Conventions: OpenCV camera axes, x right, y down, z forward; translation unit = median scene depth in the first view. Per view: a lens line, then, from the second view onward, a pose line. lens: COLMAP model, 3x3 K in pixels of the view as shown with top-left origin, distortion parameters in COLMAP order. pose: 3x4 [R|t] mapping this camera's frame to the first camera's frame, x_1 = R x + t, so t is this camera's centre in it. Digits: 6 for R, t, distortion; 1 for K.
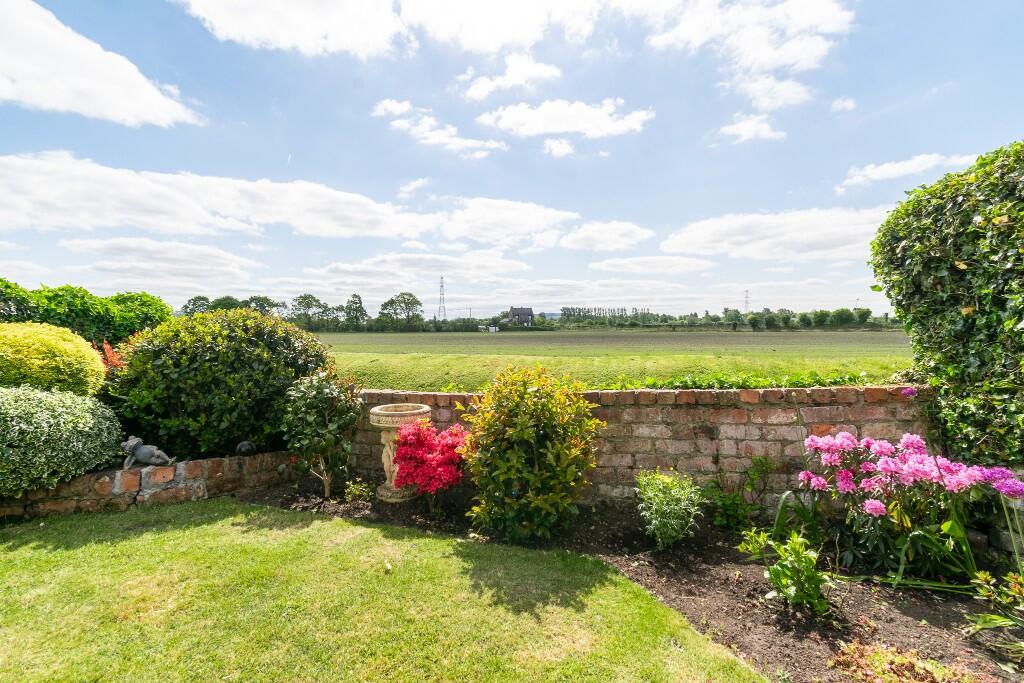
lens RADIAL K [[453.5, 0, 517.2], [0, 453.5, 336.9], [0, 0, 1]] dist [0.004747, 0.000174]
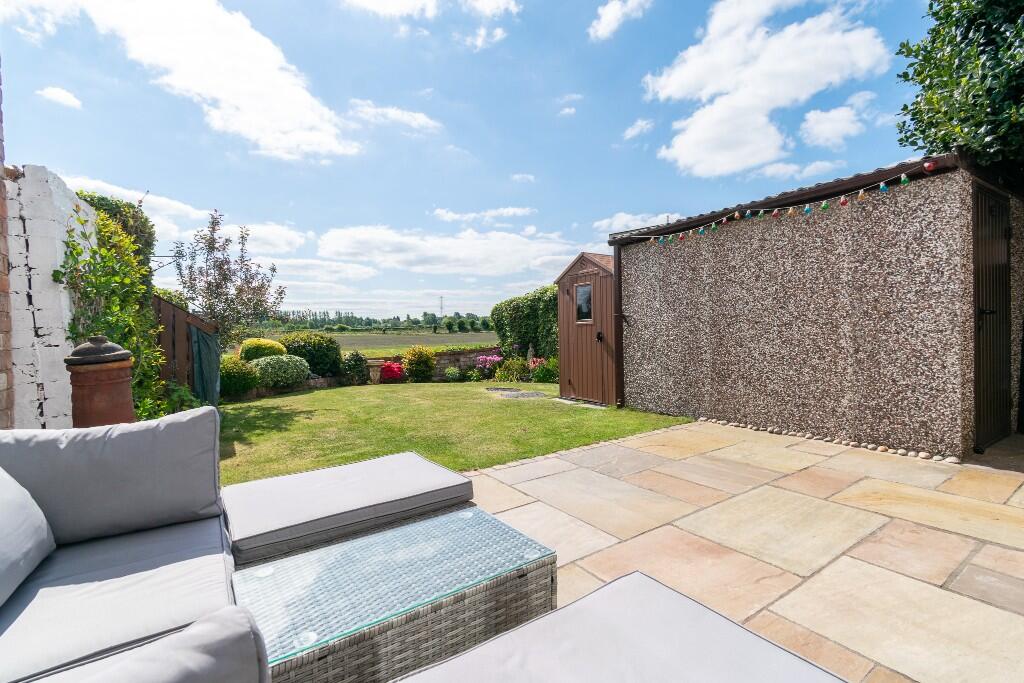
lens RADIAL K [[453.5, 0, 517.2], [0, 453.5, 336.9], [0, 0, 1]] dist [0.004747, 0.000174]
pose [[0.805973, -0.024759, 0.591435, -1.475803], [0.028716, 0.999584, 0.002714, 0.003831], [-0.591256, 0.014796, 0.806348, -2.475397]]
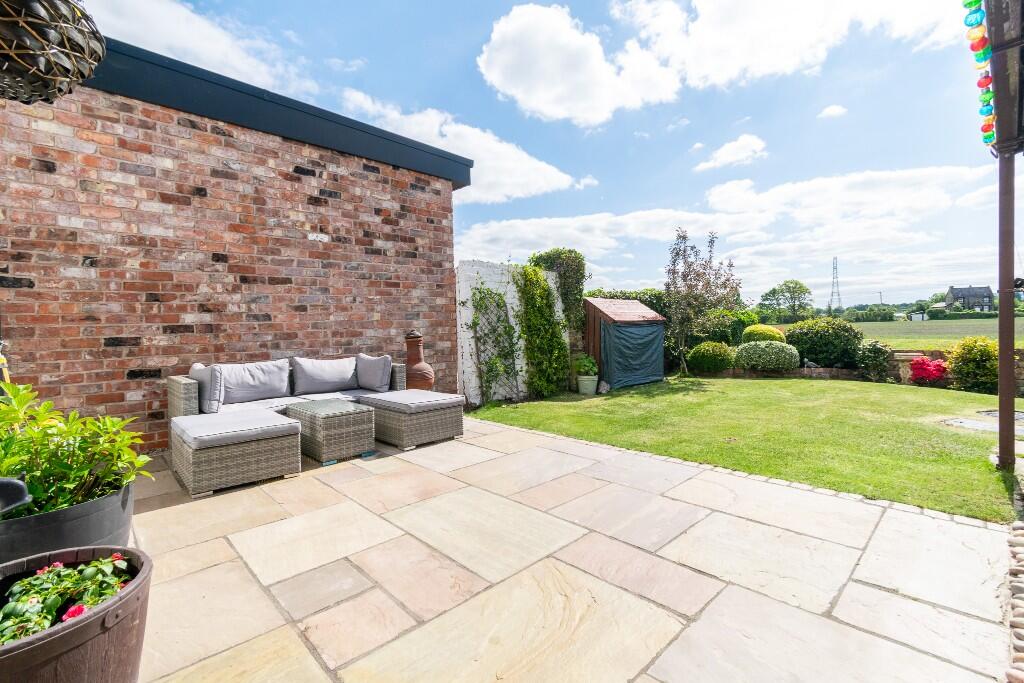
lens RADIAL K [[453.5, 0, 517.2], [0, 453.5, 336.9], [0, 0, 1]] dist [0.004747, 0.000174]
pose [[0.716101, -0.001994, -0.697993, -0.040866], [0.012661, 0.999868, 0.010134, 0.003437], [0.697881, -0.016094, 0.716033, -2.626552]]
